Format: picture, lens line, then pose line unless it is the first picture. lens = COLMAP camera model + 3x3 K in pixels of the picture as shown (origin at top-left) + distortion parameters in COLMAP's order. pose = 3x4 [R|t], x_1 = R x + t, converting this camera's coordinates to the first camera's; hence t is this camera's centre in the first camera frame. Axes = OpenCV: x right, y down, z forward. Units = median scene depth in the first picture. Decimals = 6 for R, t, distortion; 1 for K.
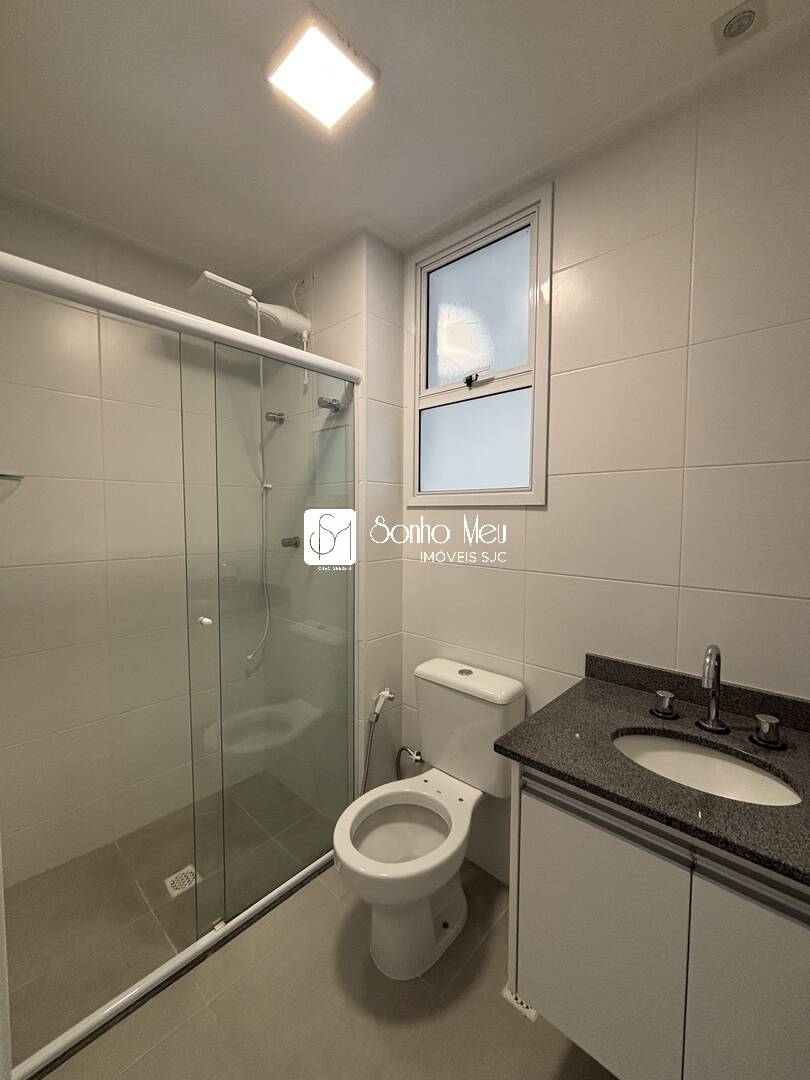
lens RADIAL K [[431.5, 0, 417.5], [0, 431.5, 543.0], [0, 0, 1]] dist [-0.000634, -0.000063]
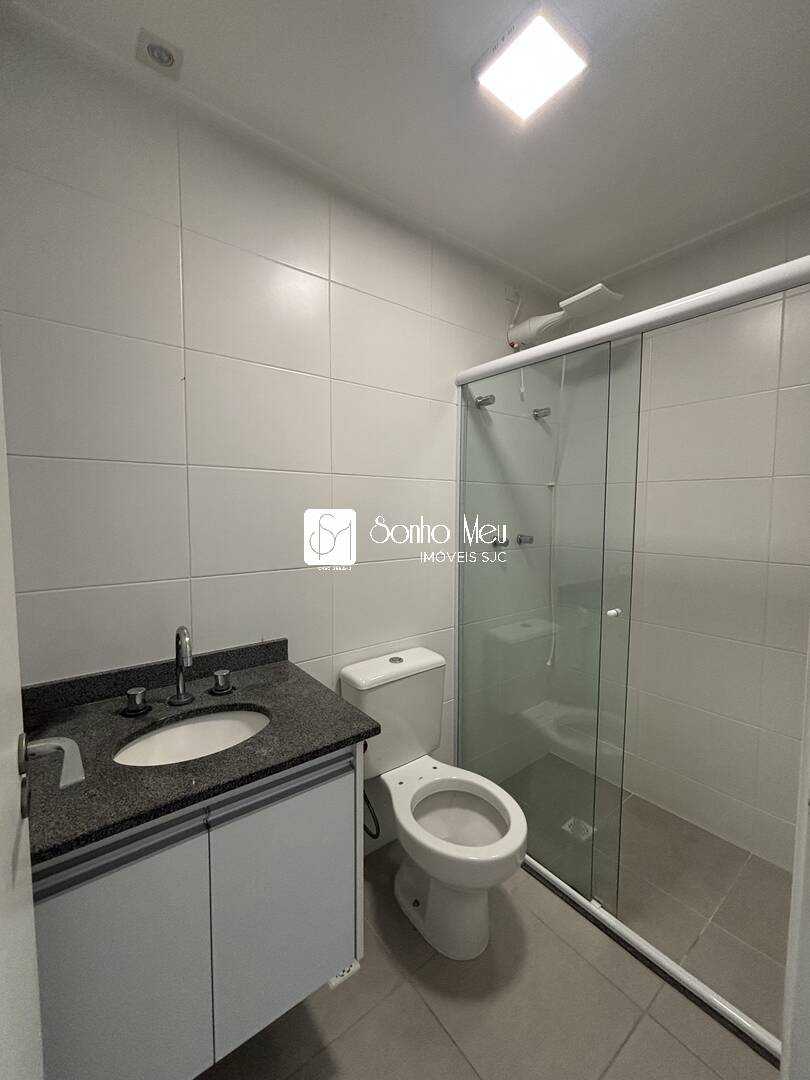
lens RADIAL K [[437.4, 0, 405.0], [0, 437.4, 540.0], [0, 0, 1]] dist [-0.000128, -0.000226]
pose [[0.180960, -0.077764, 0.980411, -0.297645], [0.060308, 0.995871, 0.067859, -0.018218], [-0.981640, 0.046847, 0.184902, 0.262003]]
